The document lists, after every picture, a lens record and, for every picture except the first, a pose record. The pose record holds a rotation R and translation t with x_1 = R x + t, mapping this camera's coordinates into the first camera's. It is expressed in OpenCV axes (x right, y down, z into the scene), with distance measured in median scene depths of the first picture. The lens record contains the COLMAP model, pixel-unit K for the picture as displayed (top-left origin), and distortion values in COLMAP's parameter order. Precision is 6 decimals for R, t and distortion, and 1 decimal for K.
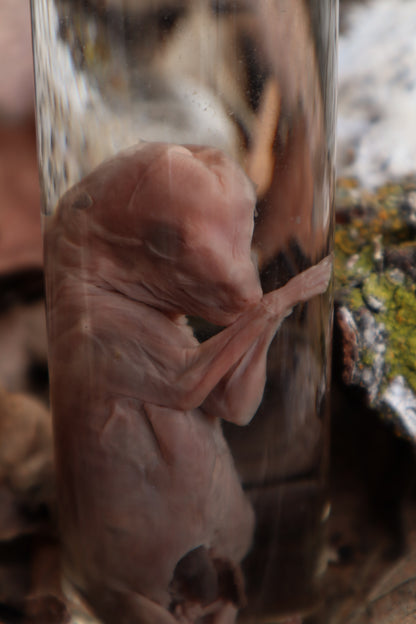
lens RADIAL K [[1264.7, 0, 208.0], [0, 1264.7, 312.0], [0, 0, 1]] dist [-0.138499, 0.078939]
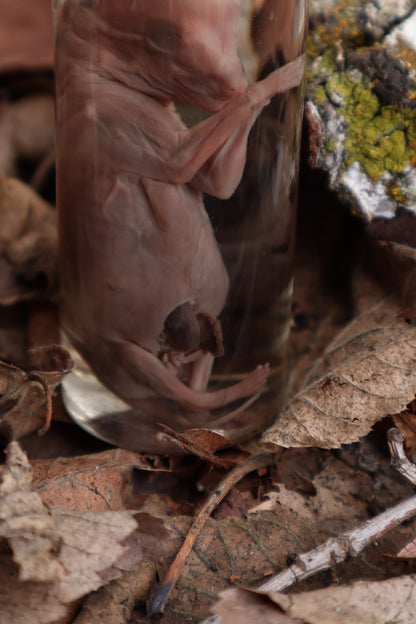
lens RADIAL K [[1264.7, 0, 208.0], [0, 1264.7, 312.0], [0, 0, 1]] dist [-0.138499, 0.078939]
pose [[0.996807, 0.007666, 0.079481, -0.076174], [-0.018071, 0.991213, 0.131036, 0.038488], [-0.077778, -0.132054, 0.988186, -0.157034]]
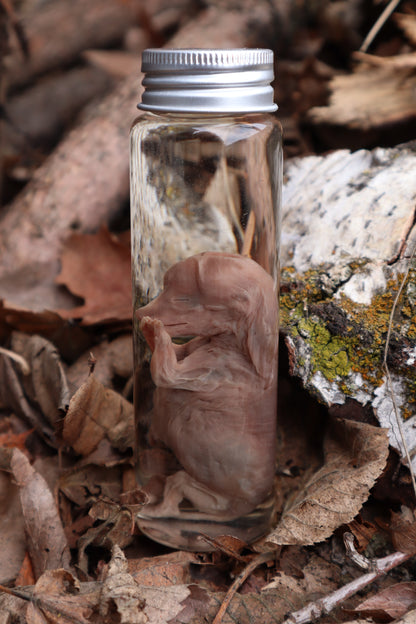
lens RADIAL K [[1031.1, 0, 208.0], [0, 1031.1, 312.0], [0, 0, 1]] dist [-0.182465, 1.737928]
pose [[0.999401, -0.027554, 0.020955, -0.046637], [0.028439, 0.998663, -0.043168, 0.024287], [-0.019738, 0.043738, 0.998848, -0.568119]]
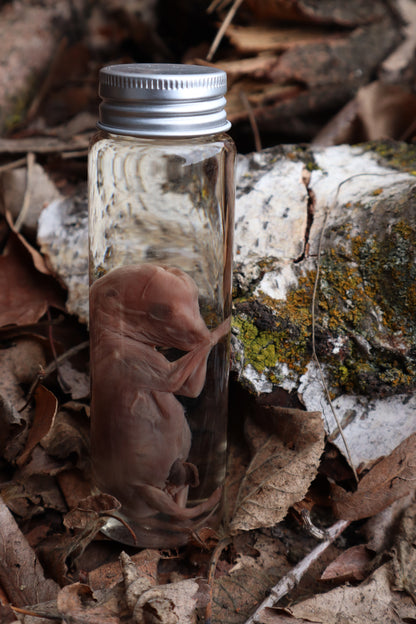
lens RADIAL K [[1009.3, 0, 220.5], [0, 1009.3, 285.6], [0, 0, 1]] dist [-0.024129, -0.104543]
pose [[0.918162, -0.076468, 0.388756, -0.536619], [0.086852, 0.996179, -0.009179, -0.068314], [-0.386569, 0.042192, 0.921295, -0.527990]]
